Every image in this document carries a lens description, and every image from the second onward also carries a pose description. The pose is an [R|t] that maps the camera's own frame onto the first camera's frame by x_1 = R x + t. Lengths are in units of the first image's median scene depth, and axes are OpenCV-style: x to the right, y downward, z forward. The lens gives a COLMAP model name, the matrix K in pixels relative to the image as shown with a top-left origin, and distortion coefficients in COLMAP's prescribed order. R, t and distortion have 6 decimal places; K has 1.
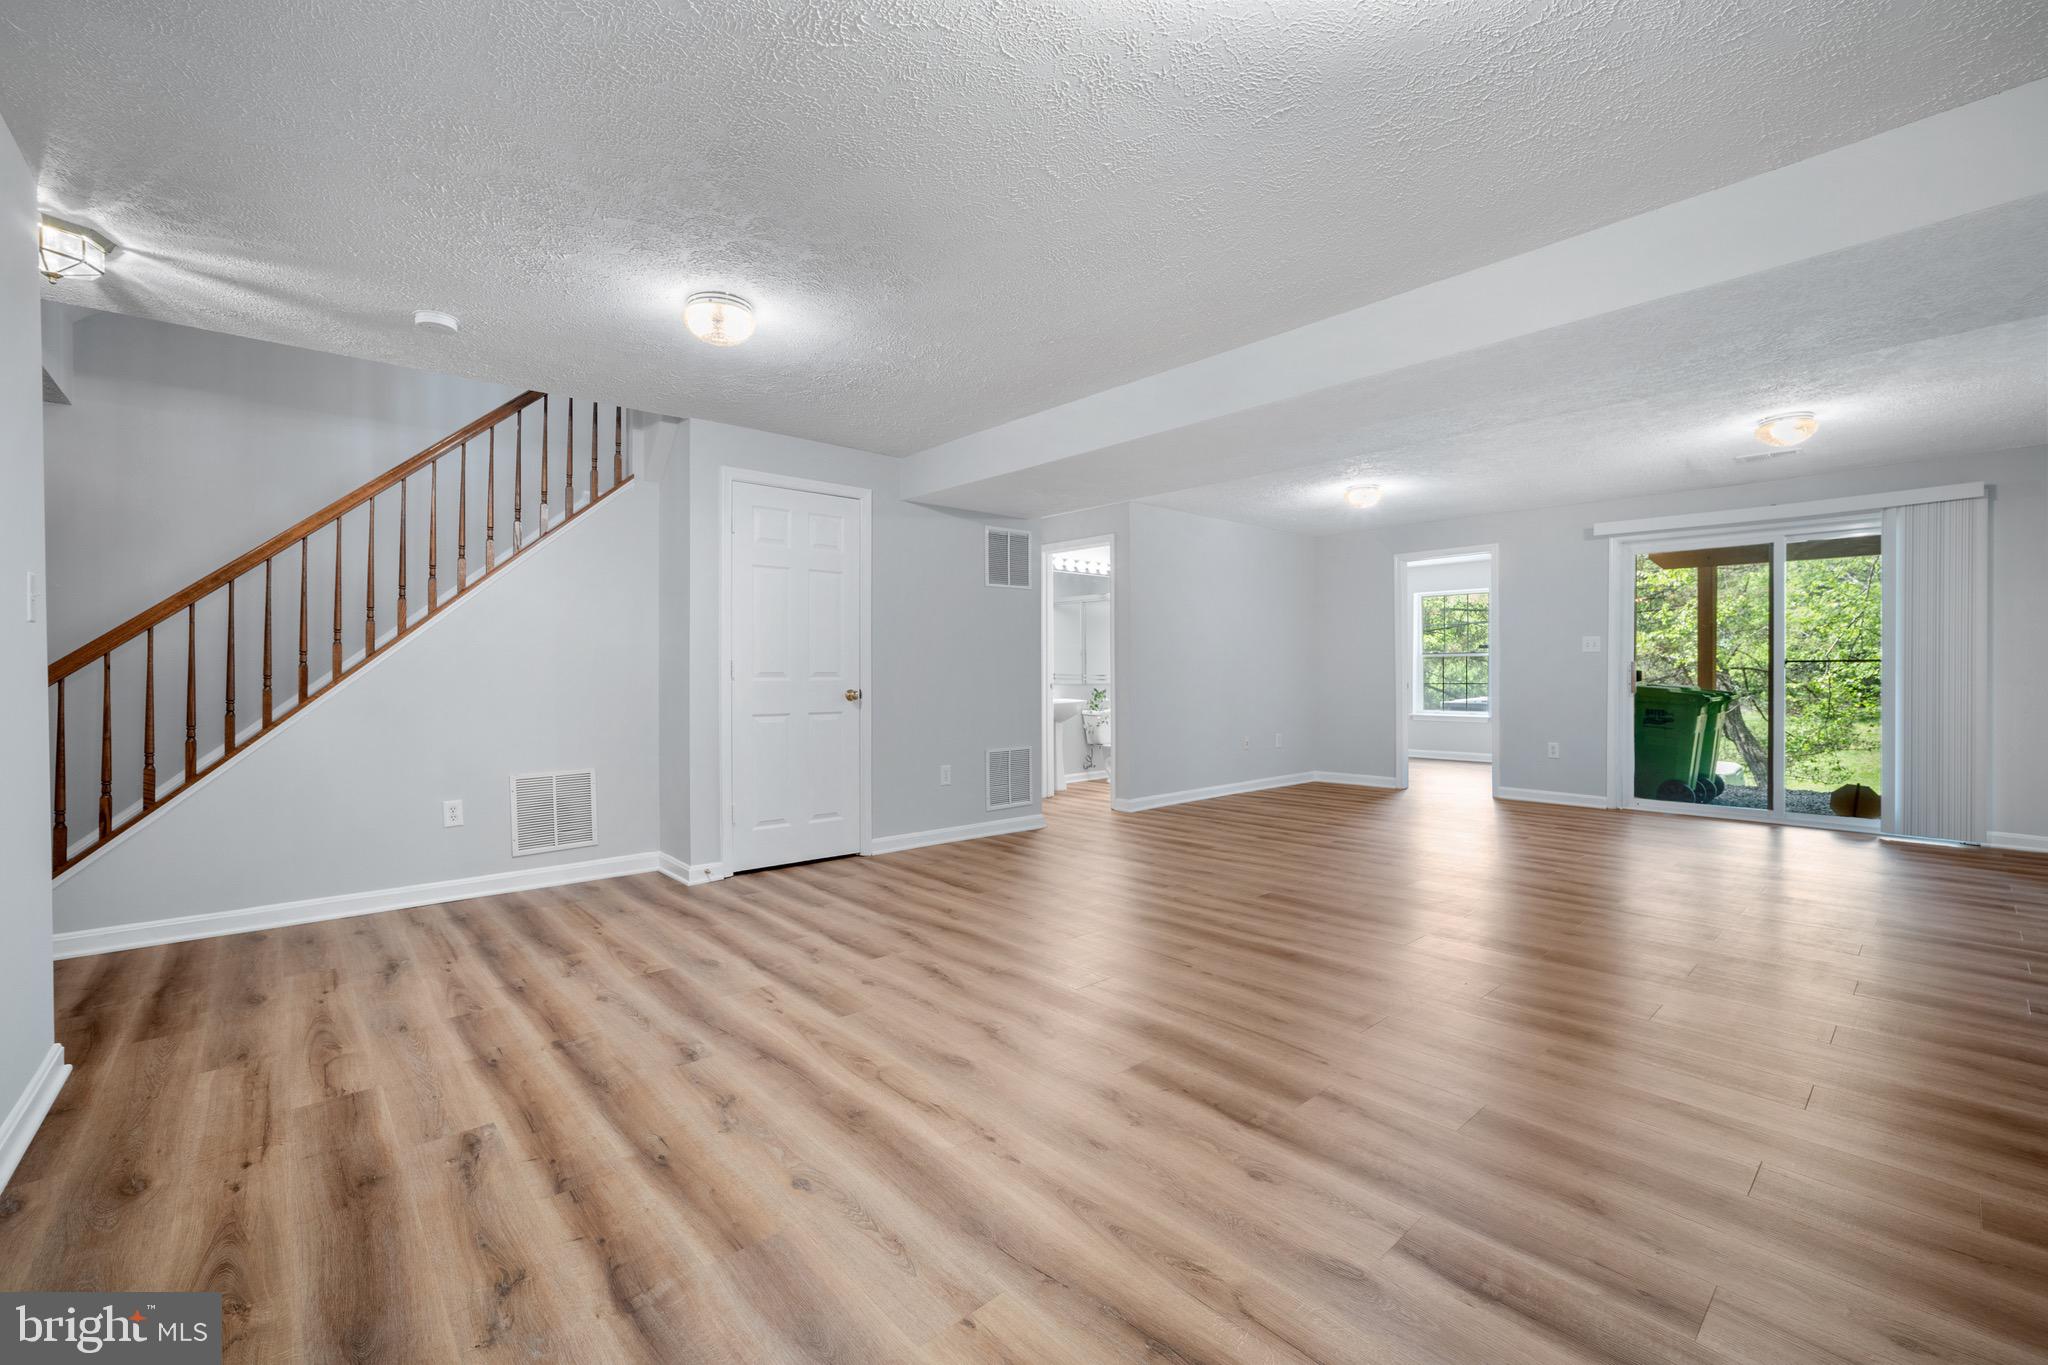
lens RADIAL K [[863.4, 0, 1035.9], [0, 863.4, 681.1], [0, 0, 1]] dist [-0.024281, 0.004824]
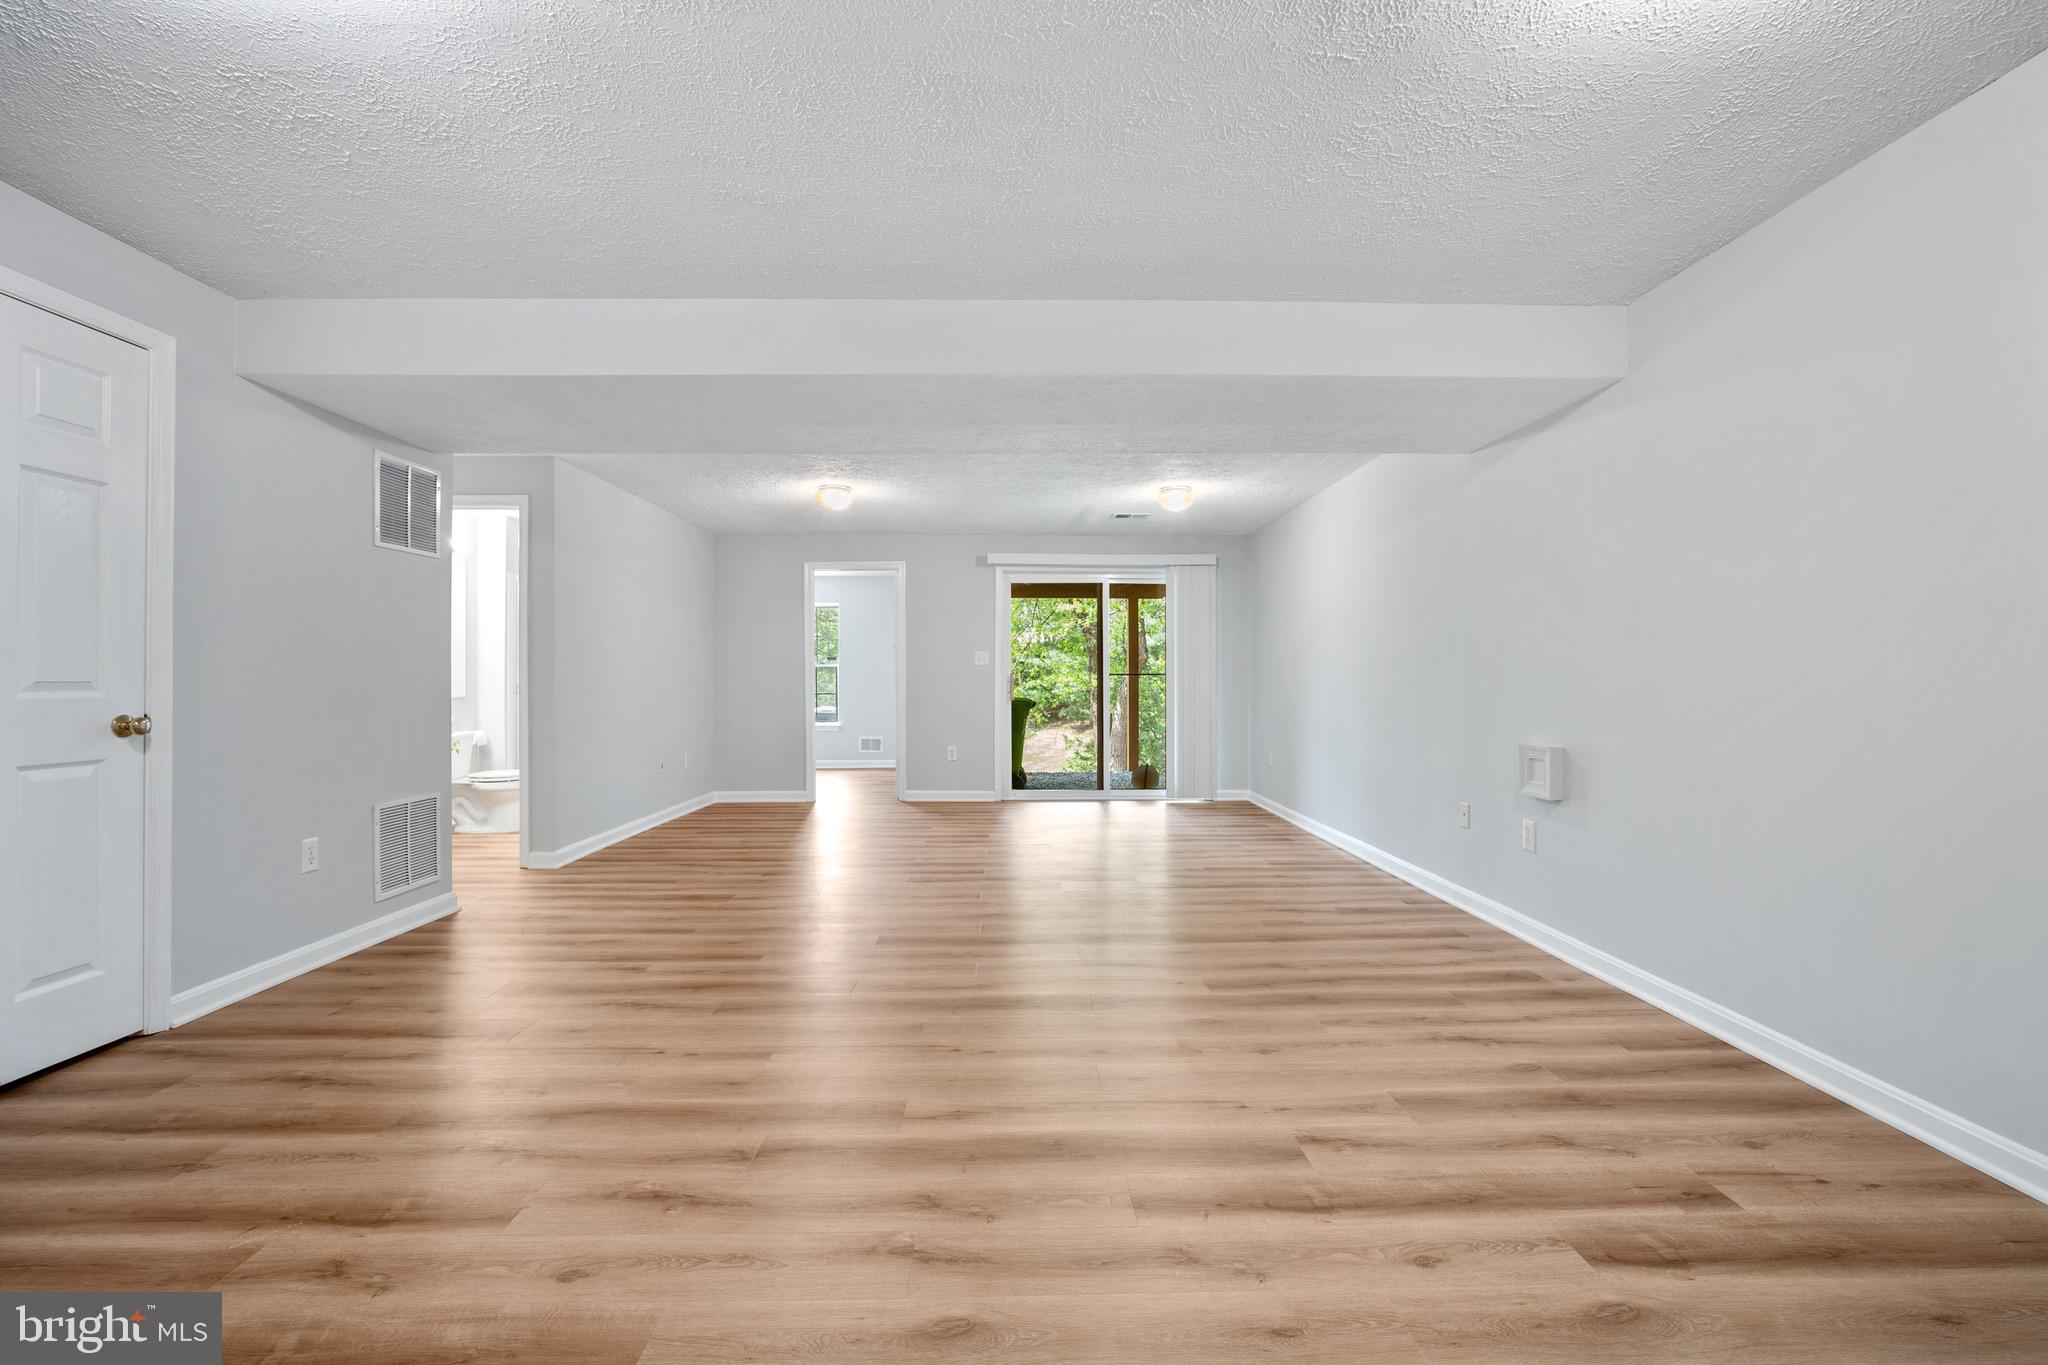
lens RADIAL K [[863.4, 0, 1026.5], [0, 863.4, 672.4], [0, 0, 1]] dist [-0.024281, 0.004824]
pose [[0.658325, 0.009566, 0.752673, -0.213029], [0.007147, 0.999795, -0.018958, -0.001771], [-0.752700, 0.017860, 0.658121, 0.234506]]
